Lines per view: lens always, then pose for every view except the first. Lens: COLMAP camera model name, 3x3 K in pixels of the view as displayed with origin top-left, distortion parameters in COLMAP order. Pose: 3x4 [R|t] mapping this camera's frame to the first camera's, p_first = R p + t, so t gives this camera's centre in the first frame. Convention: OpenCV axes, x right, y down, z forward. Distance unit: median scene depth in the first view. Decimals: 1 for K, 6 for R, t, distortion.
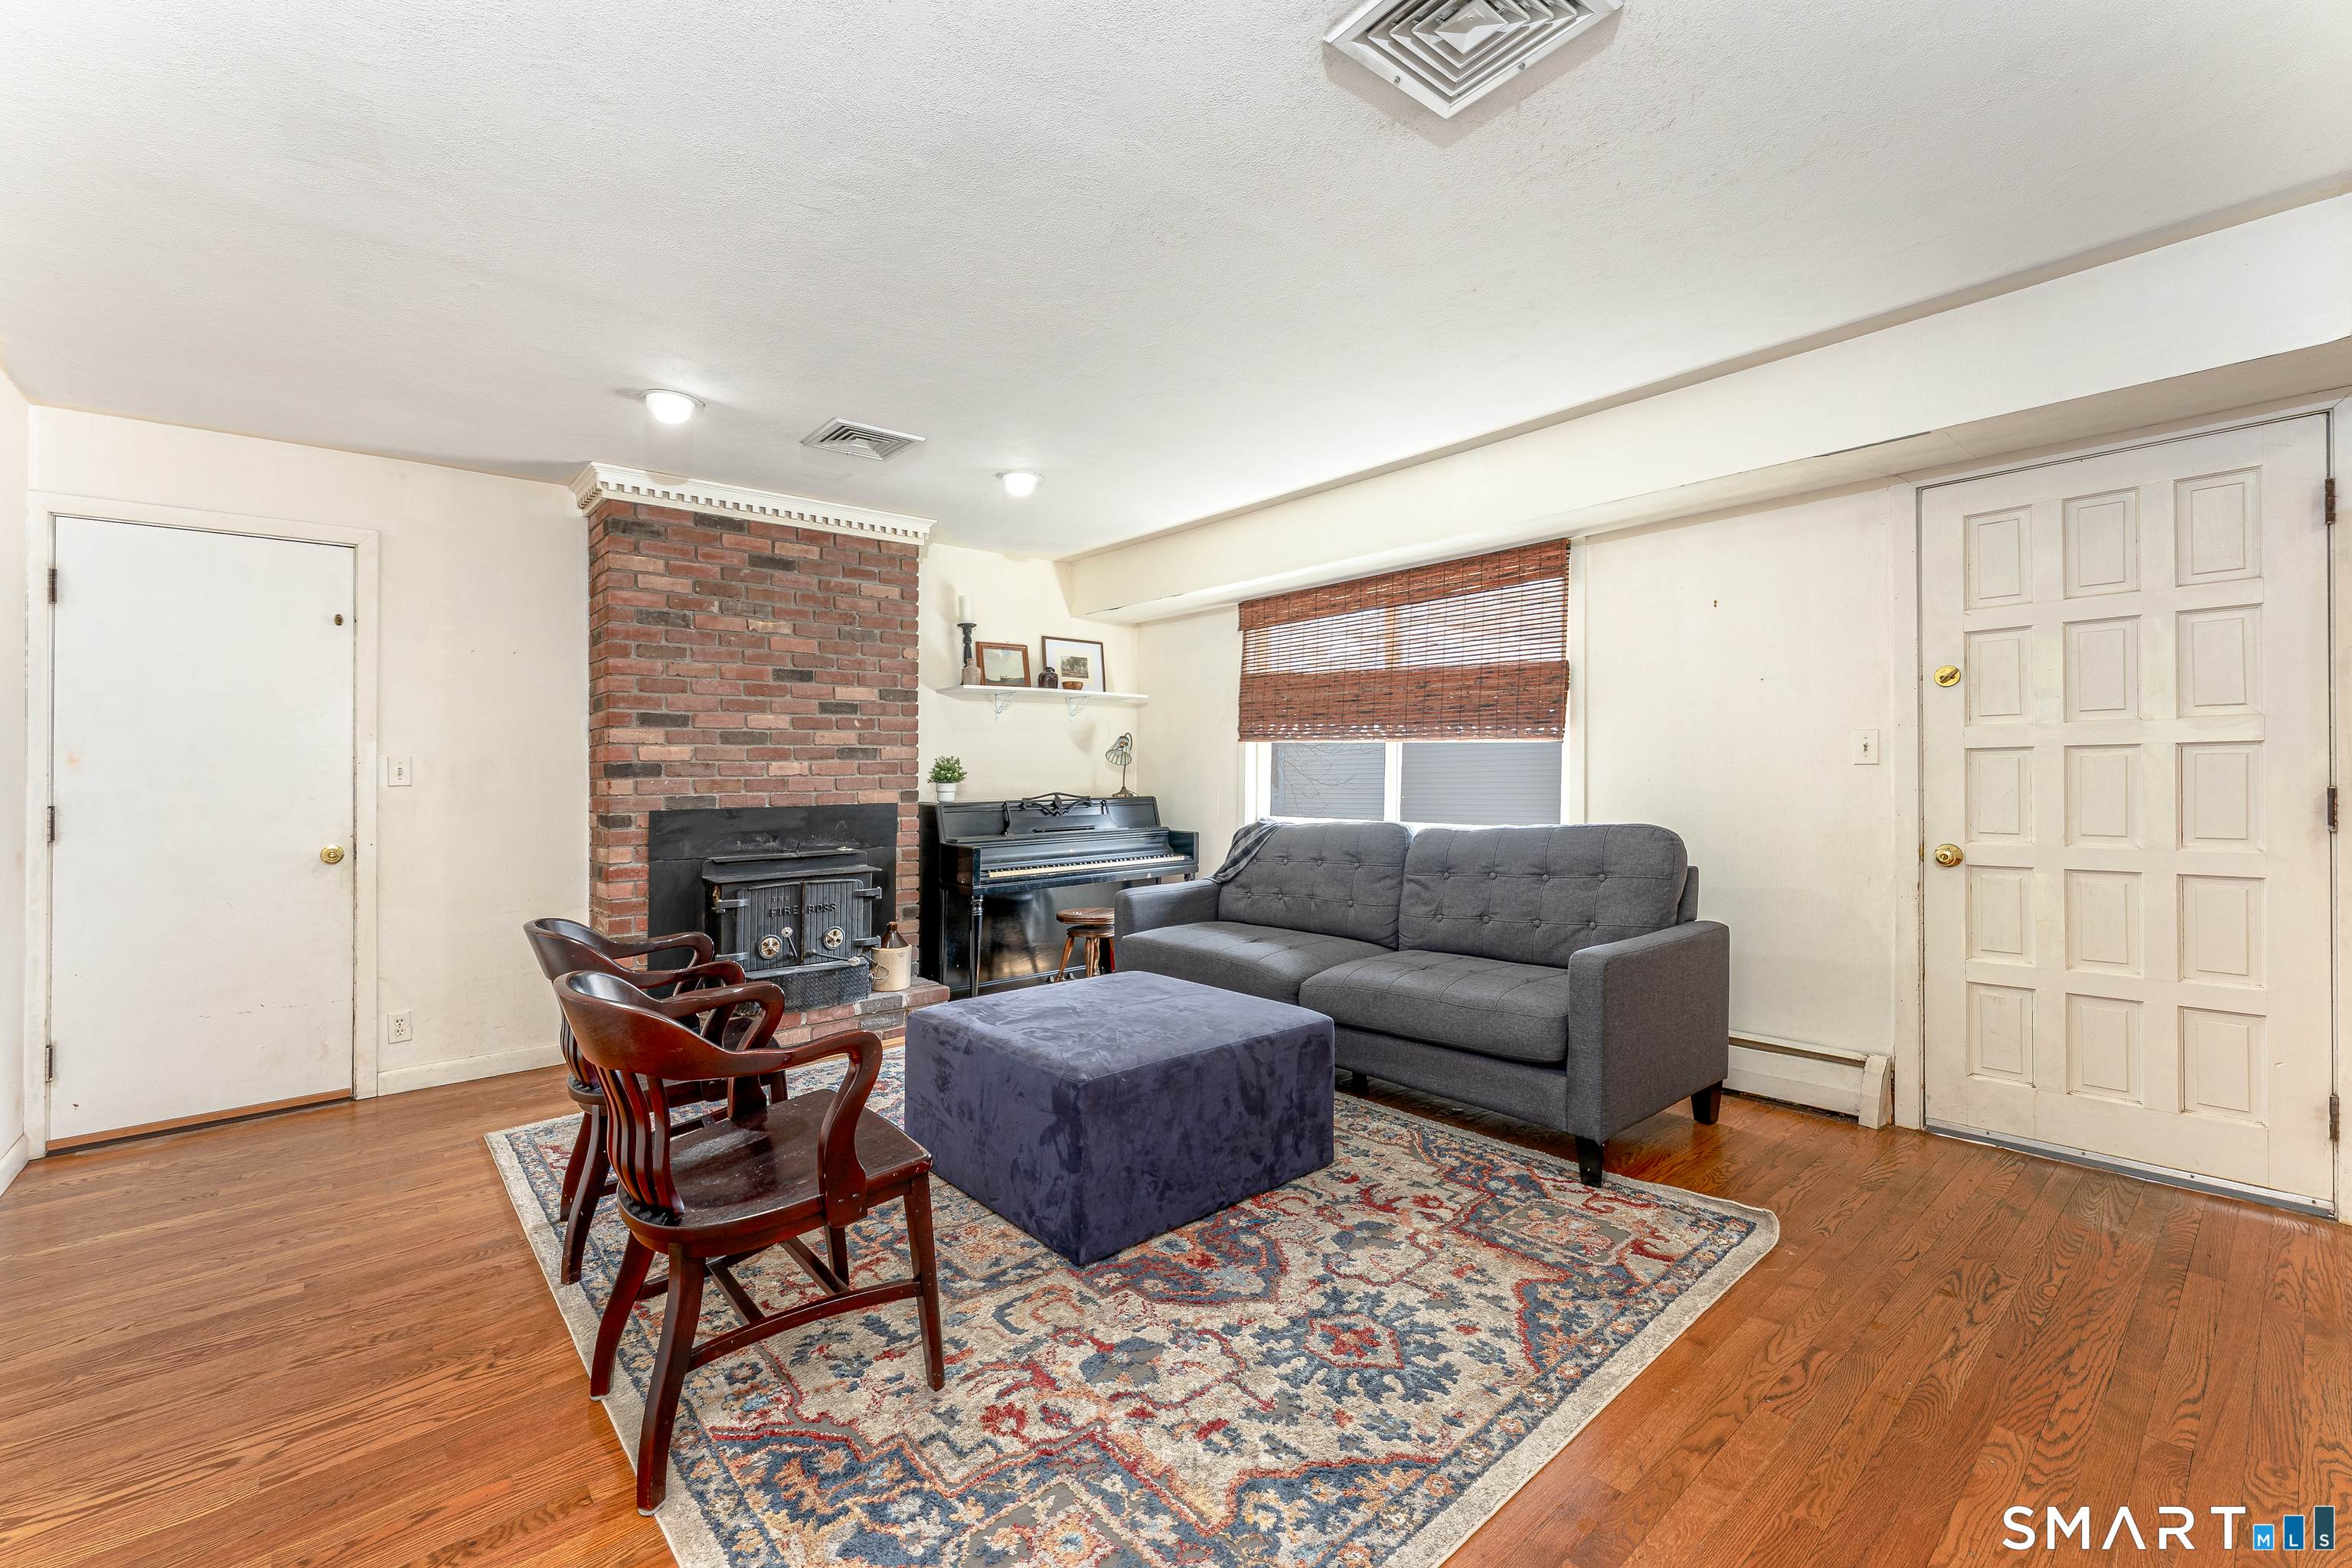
lens RADIAL K [[957.7, 0, 1178.0], [0, 957.7, 777.8], [0, 0, 1]] dist [0.001169, -0.000373]
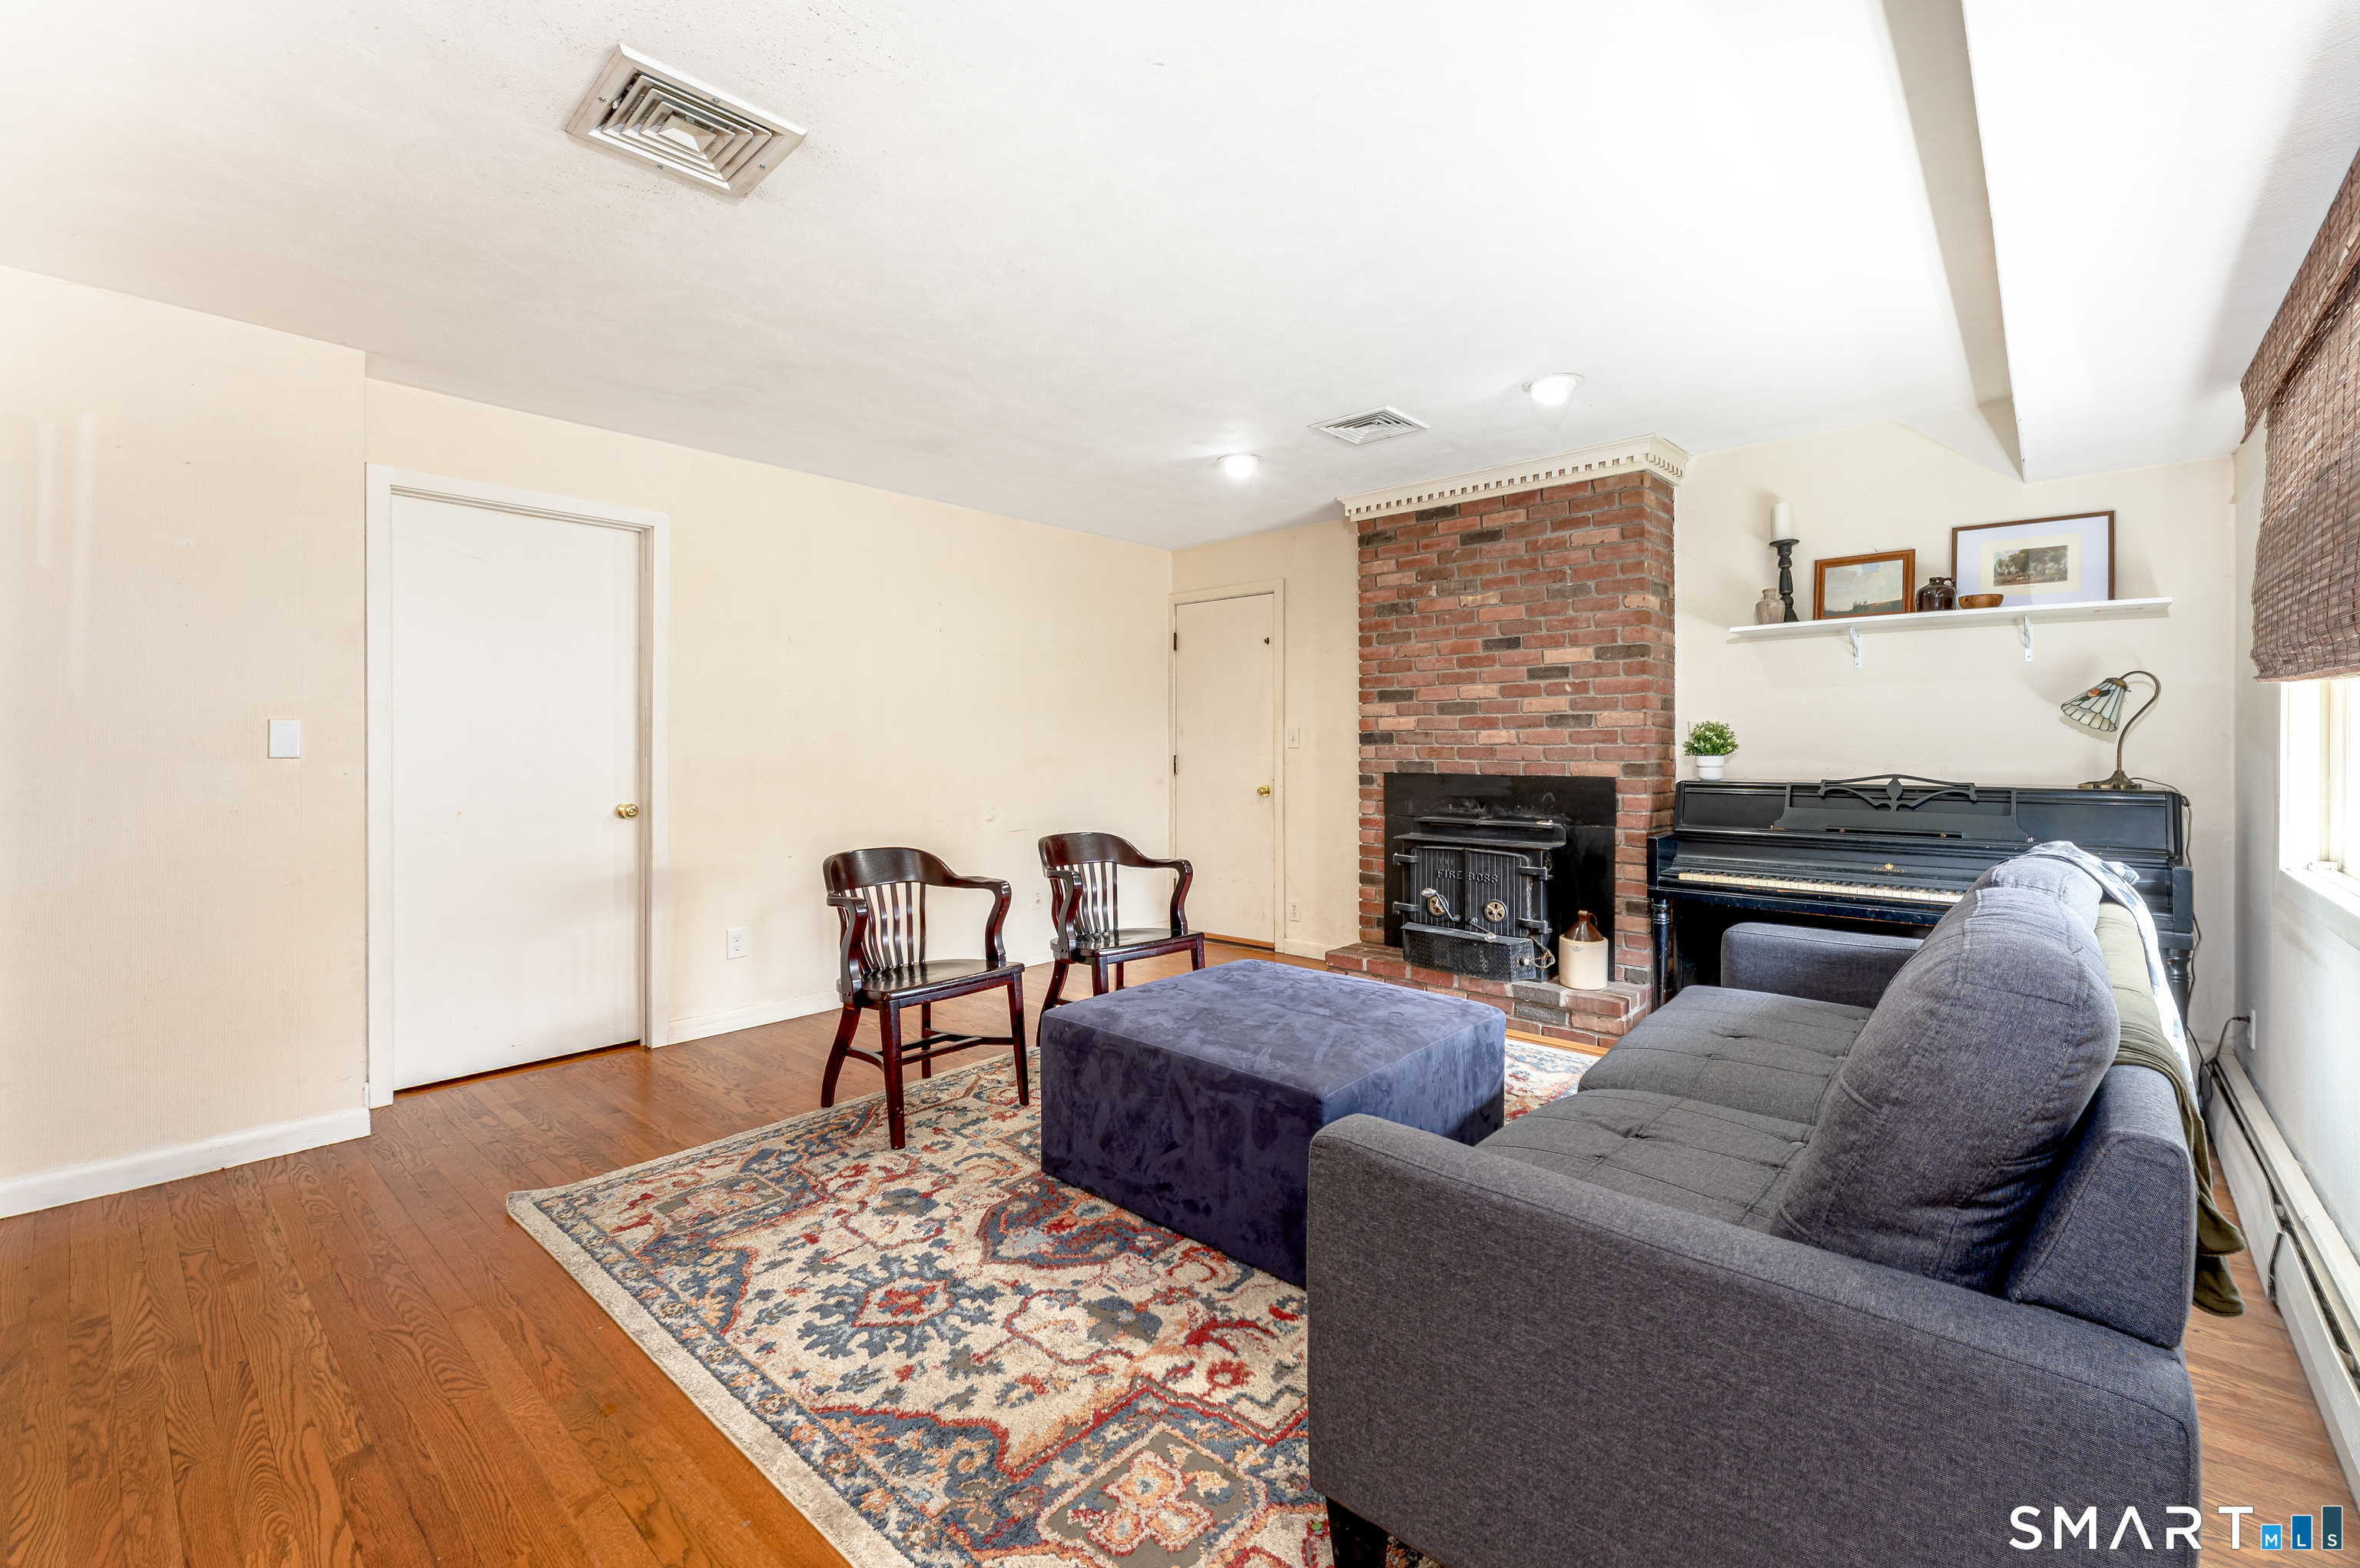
lens RADIAL K [[1001.0, 0, 1173.5], [0, 1001.0, 737.6], [0, 0, 1]] dist [-0.000376, 0.000055]
pose [[0.123820, 0.007060, -0.992280, 0.642844], [-0.004666, 0.999968, 0.006533, -0.015437], [0.992294, 0.003821, 0.123849, 0.574553]]
